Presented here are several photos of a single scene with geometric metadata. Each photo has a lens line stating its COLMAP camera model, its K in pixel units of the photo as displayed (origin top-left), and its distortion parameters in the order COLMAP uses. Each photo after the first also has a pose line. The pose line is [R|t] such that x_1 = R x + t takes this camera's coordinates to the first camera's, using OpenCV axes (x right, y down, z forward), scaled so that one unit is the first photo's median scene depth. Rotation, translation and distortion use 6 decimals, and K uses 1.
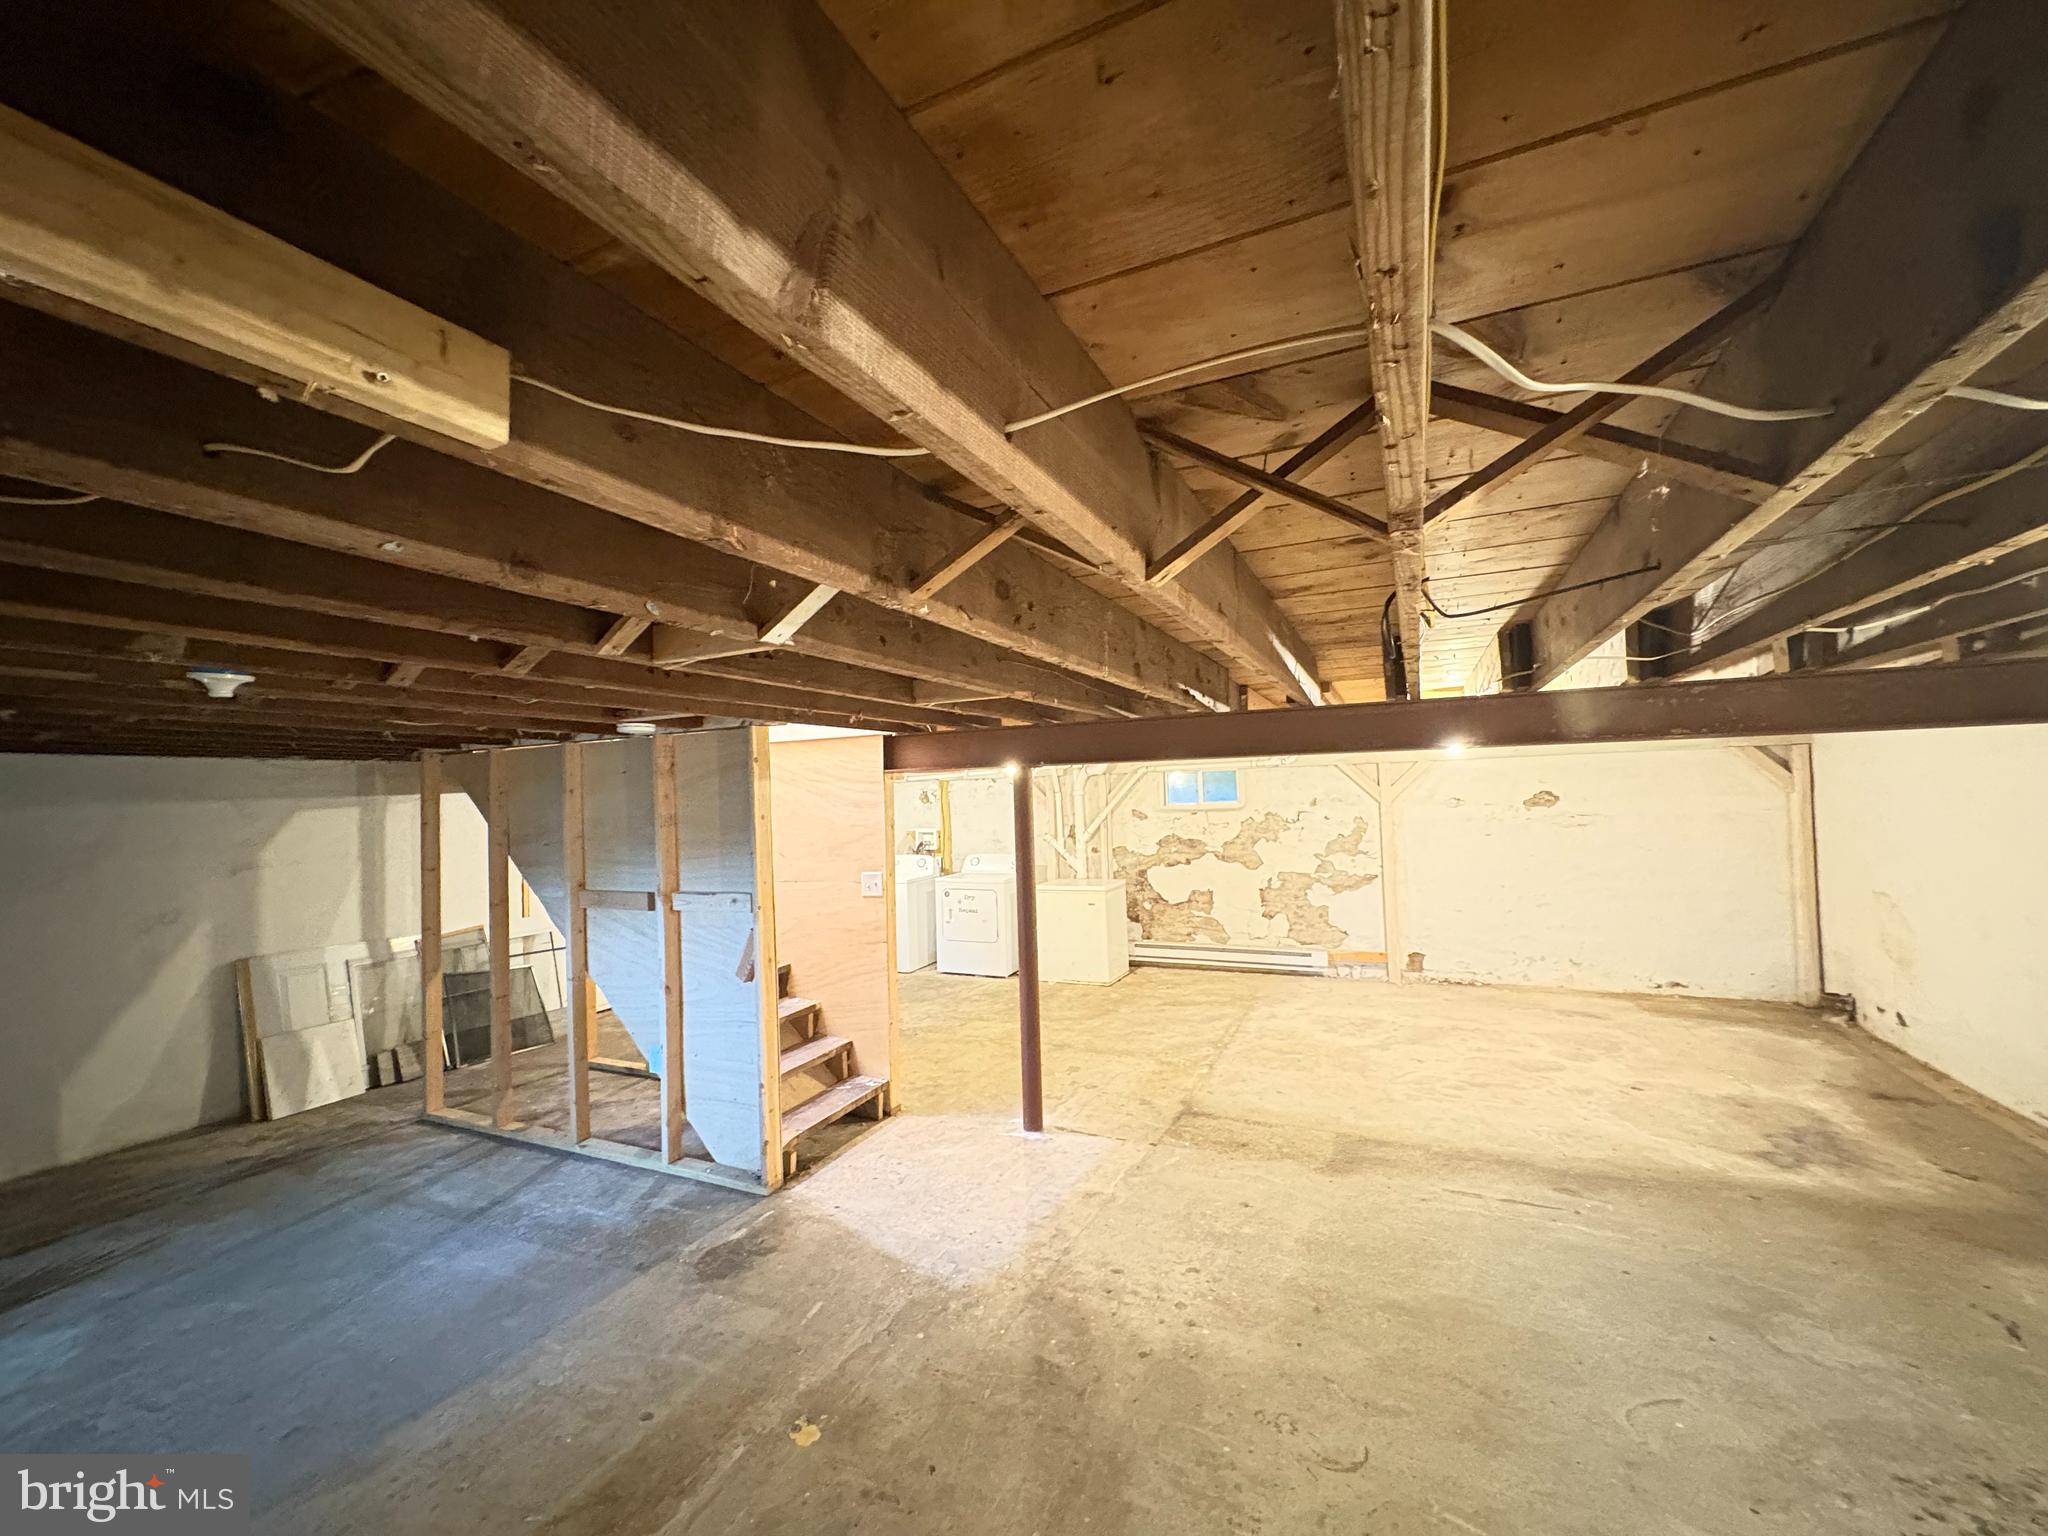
lens RADIAL K [[819.3, 0, 1022.9], [0, 819.3, 774.0], [0, 0, 1]] dist [0.003631, -0.000264]
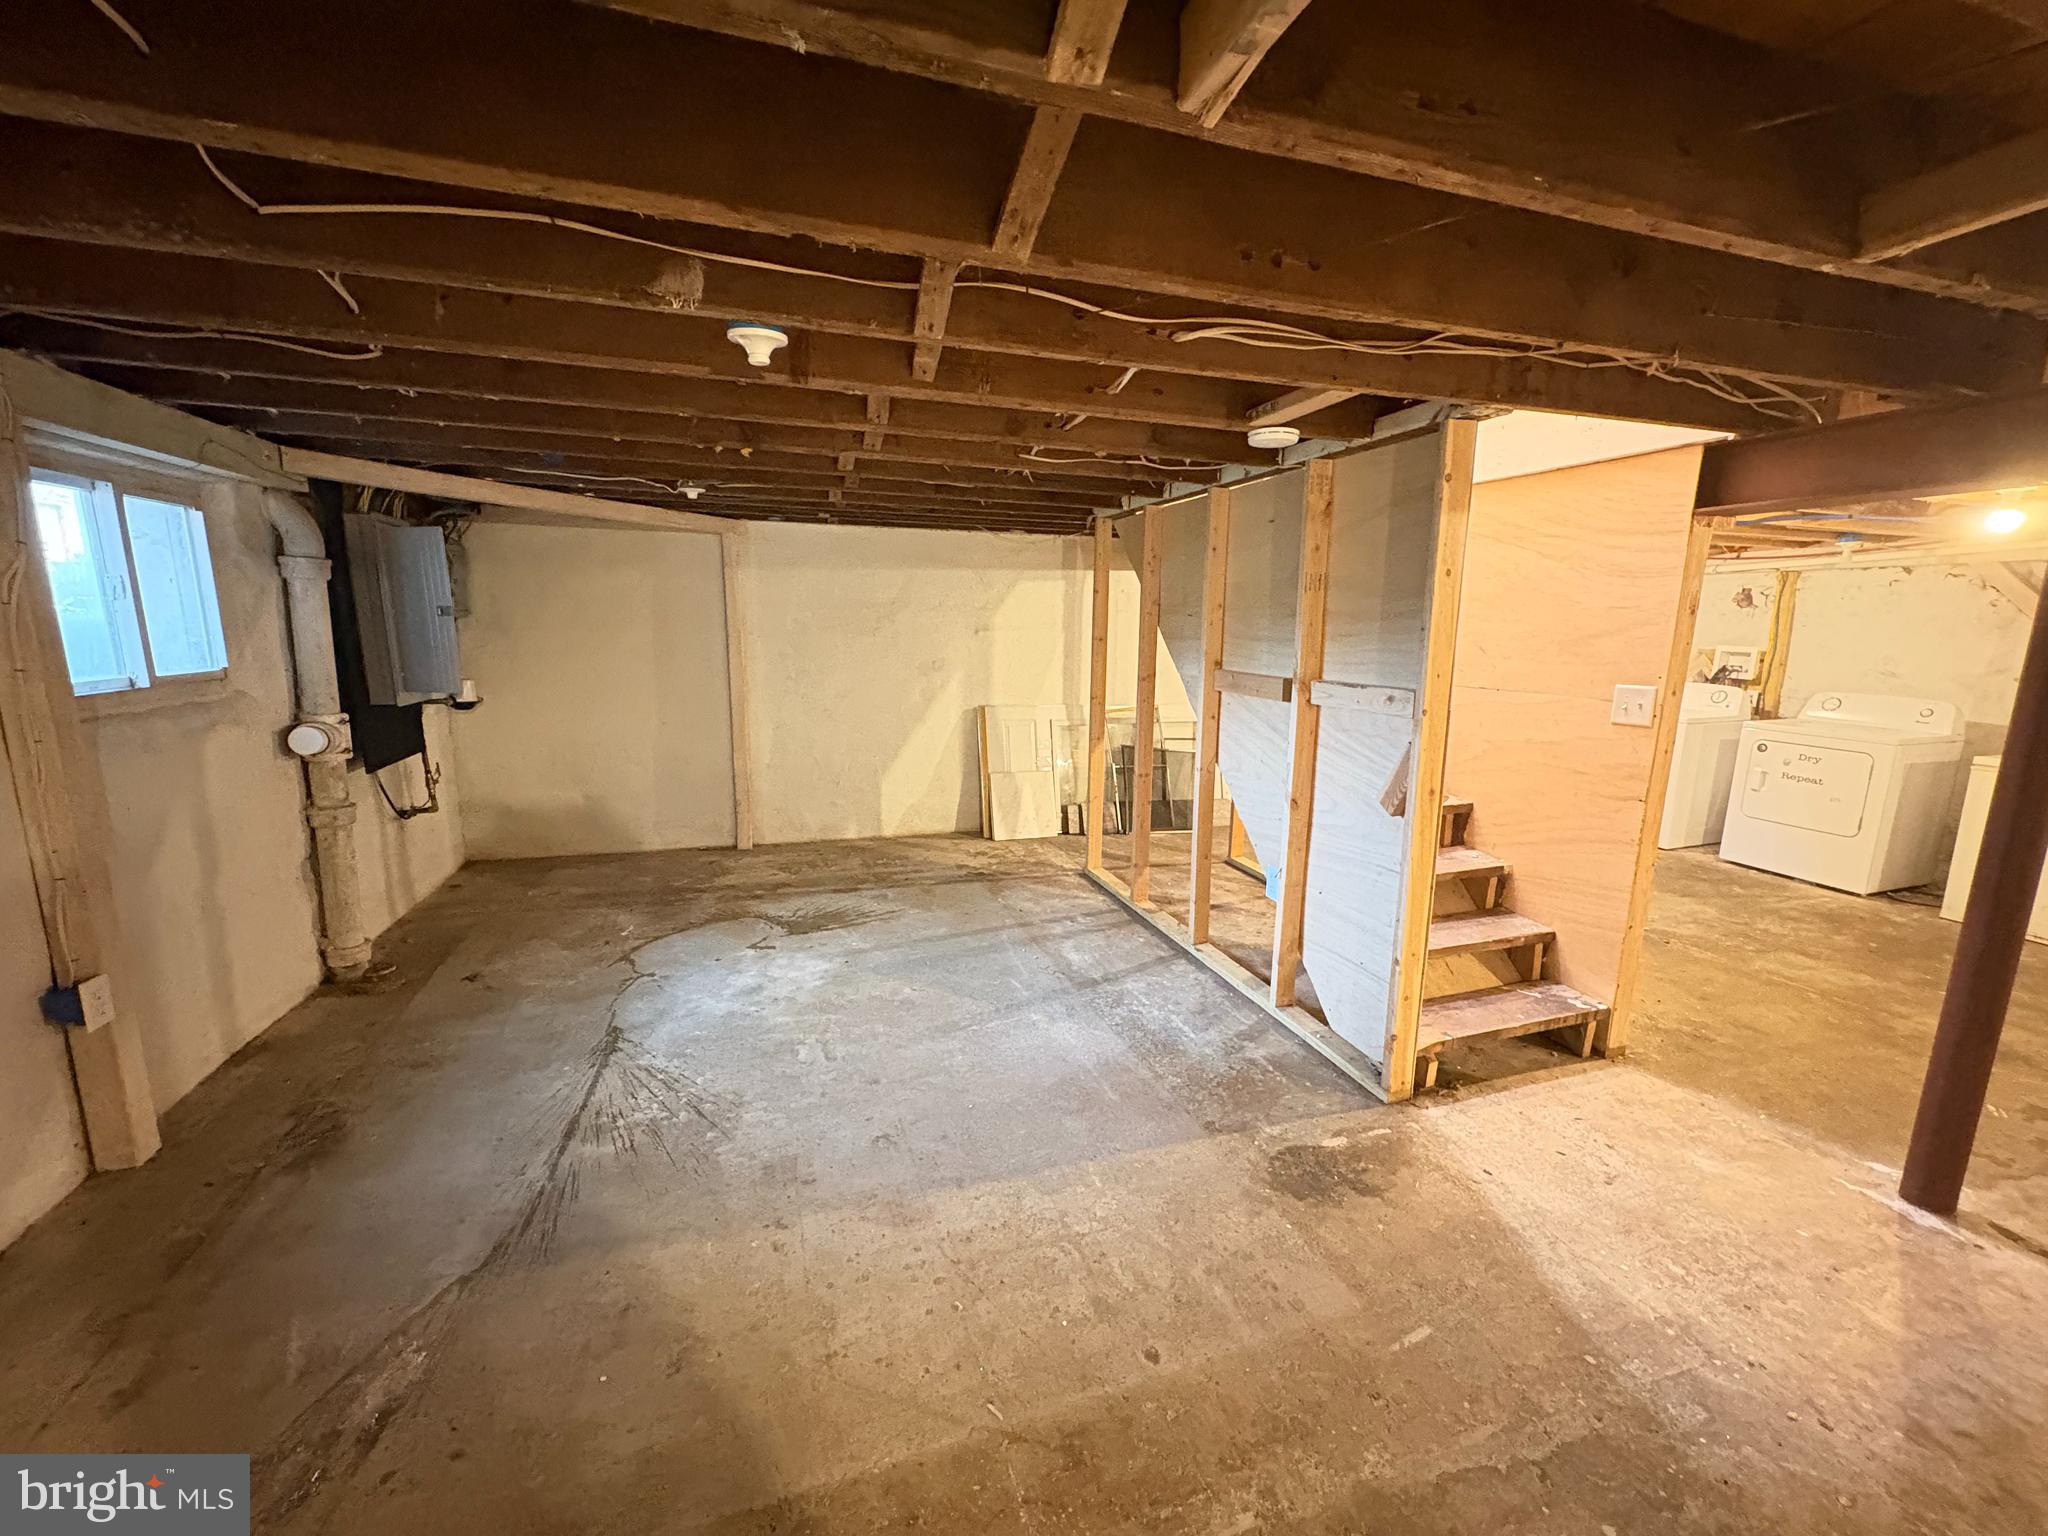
lens RADIAL K [[819.3, 0, 1018.4], [0, 819.3, 765.8], [0, 0, 1]] dist [0.003631, -0.000264]
pose [[0.681080, 0.170541, -0.712072, -0.055738], [-0.016090, 0.975749, 0.218301, 0.056228], [0.732032, -0.137223, 0.667307, 0.265319]]
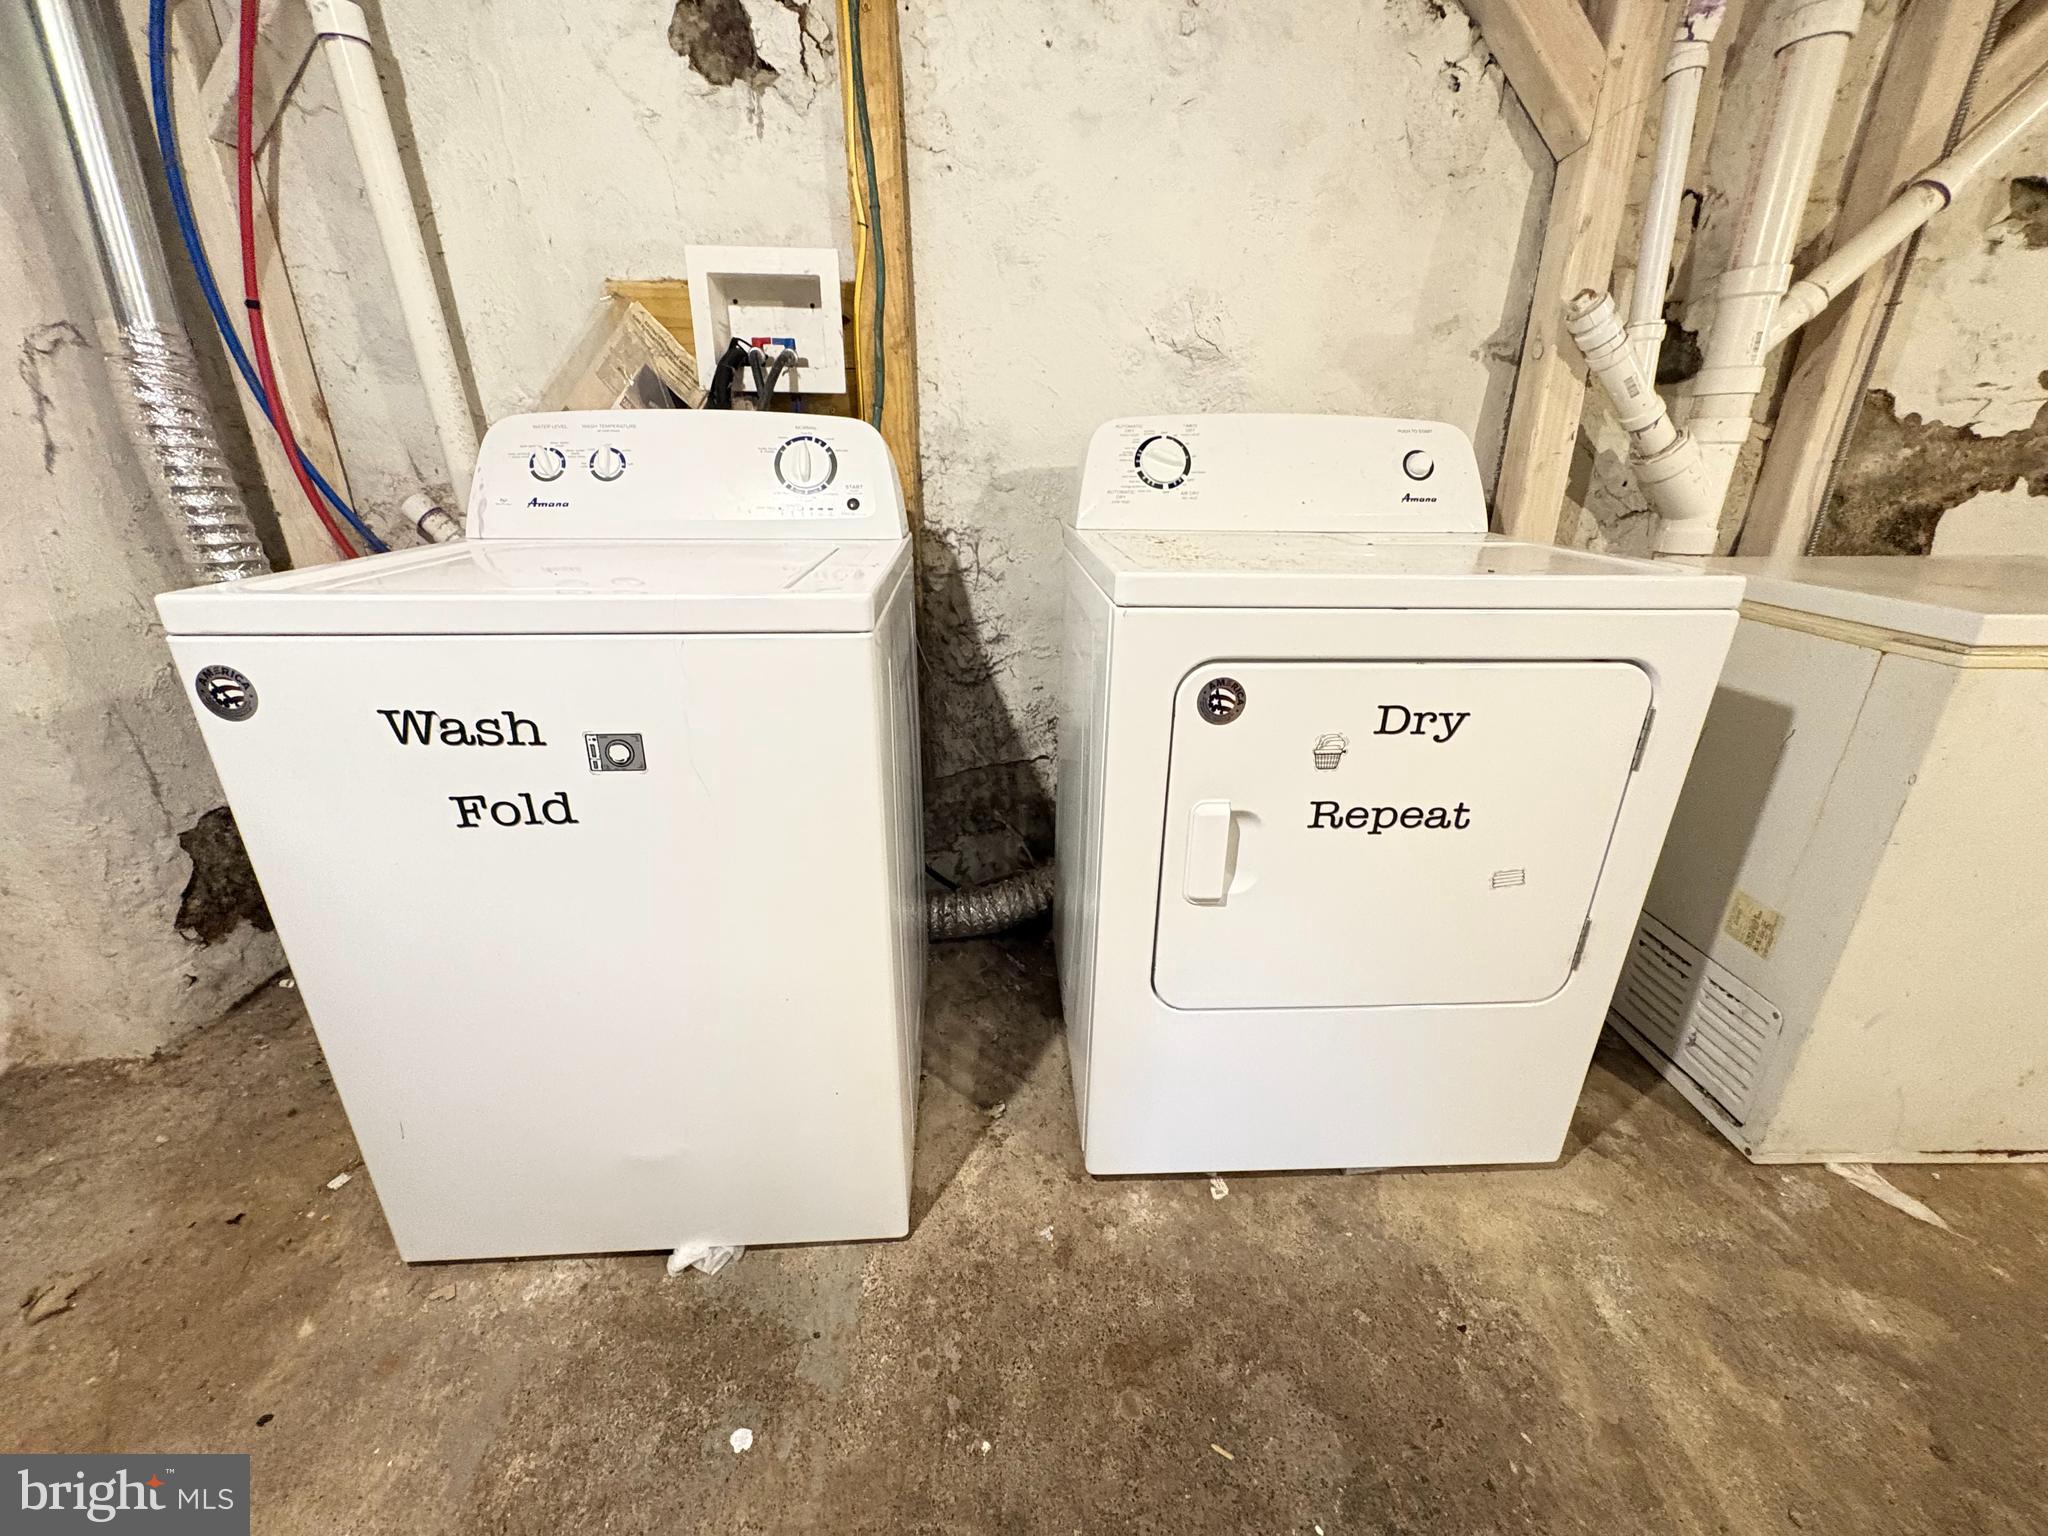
lens RADIAL K [[819.3, 0, 1017.7], [0, 819.3, 761.3], [0, 0, 1]] dist [0.003631, -0.000264]
pose [[0.883516, -0.134383, 0.448711, -0.354338], [-0.040738, 0.932286, 0.359420, 0.221879], [-0.466627, -0.335833, 0.818215, 1.810107]]
